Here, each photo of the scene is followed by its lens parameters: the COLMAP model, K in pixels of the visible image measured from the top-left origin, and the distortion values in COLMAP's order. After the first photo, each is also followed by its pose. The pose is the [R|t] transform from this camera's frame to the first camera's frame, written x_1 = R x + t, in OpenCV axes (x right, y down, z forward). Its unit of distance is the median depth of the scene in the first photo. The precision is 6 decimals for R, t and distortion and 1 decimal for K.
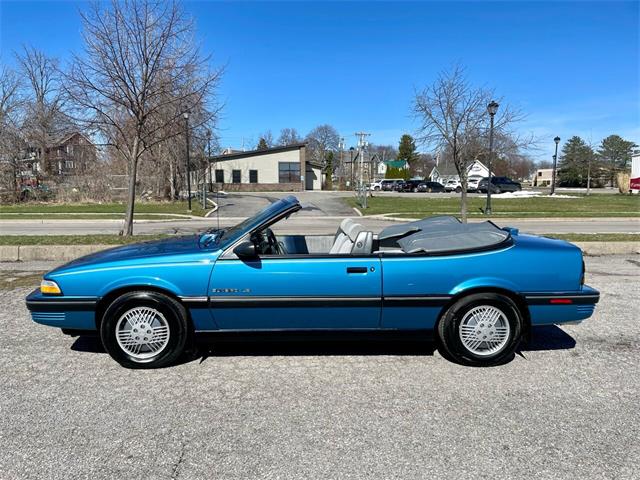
lens RADIAL K [[488.5, 0, 313.5], [0, 488.5, 249.2], [0, 0, 1]] dist [0.080924, -0.108291]
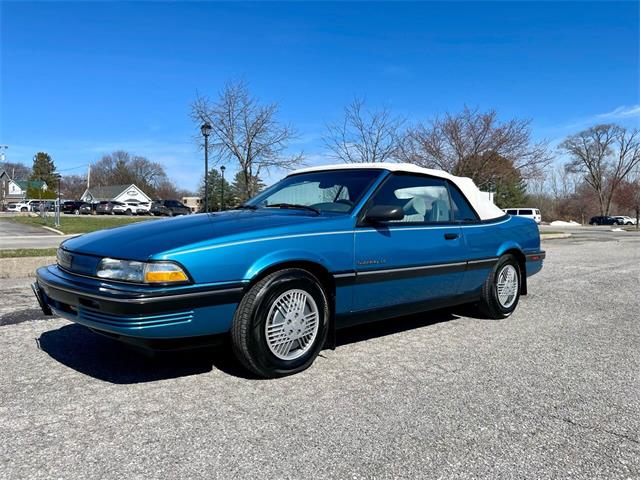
lens RADIAL K [[488.5, 0, 318.7], [0, 488.5, 236.0], [0, 0, 1]] dist [0.080924, -0.108291]
pose [[0.757603, -0.018666, 0.652449, -0.140249], [0.071482, 0.995951, -0.054509, 0.013806], [-0.648790, 0.087934, 0.755870, 0.070265]]
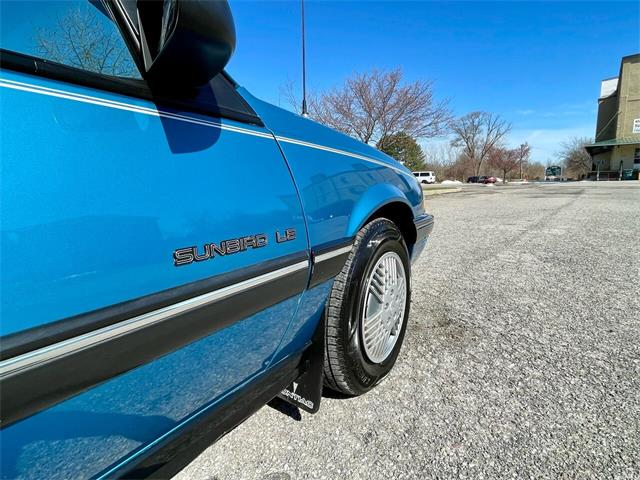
lens RADIAL K [[336.5, 0, 319.0], [0, 336.5, 238.6], [0, 0, 1]] dist [-0.005481, 0.001494]
pose [[0.689152, -0.132174, 0.712460, 0.053427], [0.107880, 0.990981, 0.079494, 0.009746], [-0.716542, 0.022076, 0.697195, 0.175811]]
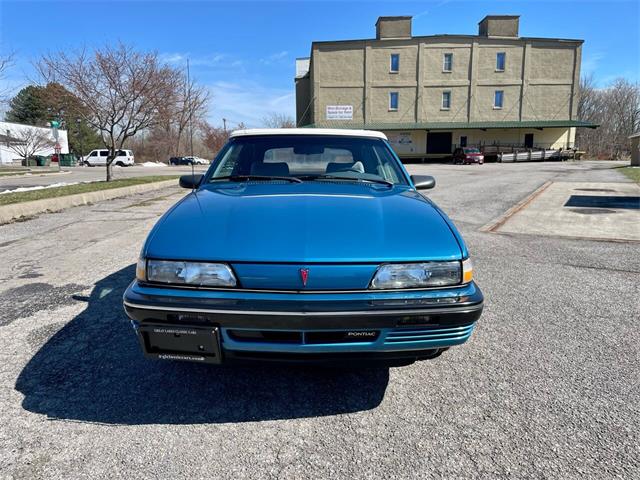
lens RADIAL K [[488.2, 0, 315.0], [0, 488.2, 243.6], [0, 0, 1]] dist [0.045006, -0.051308]
pose [[0.036227, -0.170572, 0.984679, -0.193888], [0.121254, 0.978796, 0.165092, -0.011999], [-0.991960, 0.113416, 0.056141, 0.201984]]
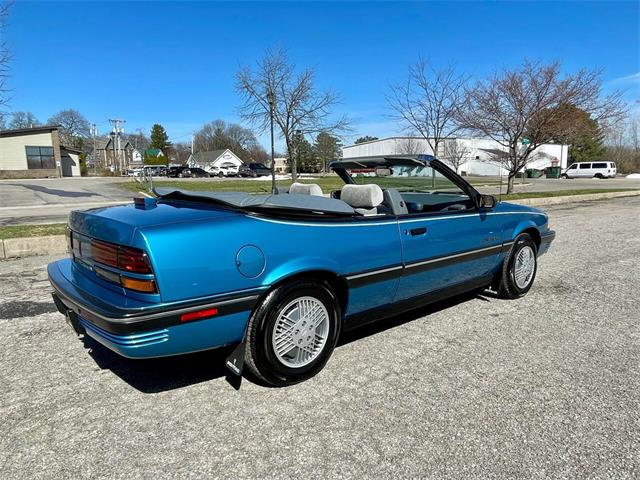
lens RADIAL K [[437.7, 0, 317.6], [0, 437.7, 243.3], [0, 0, 1]] dist [-0.006723, 0.005231]
pose [[0.859512, -0.092571, 0.502662, -0.073261], [0.077037, 0.995690, 0.051640, -0.000474], [-0.505276, -0.005662, 0.862939, 0.087965]]
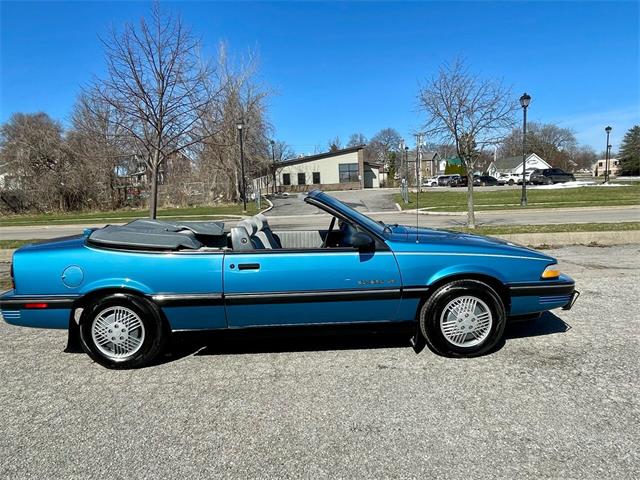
lens RADIAL K [[437.7, 0, 317.6], [0, 437.7, 246.0], [0, 0, 1]] dist [-0.006723, 0.005231]
pose [[0.987856, -0.020515, -0.154011, 0.072702], [0.021763, 0.999743, 0.006423, -0.002181], [0.153839, -0.009696, 0.988048, 0.045566]]
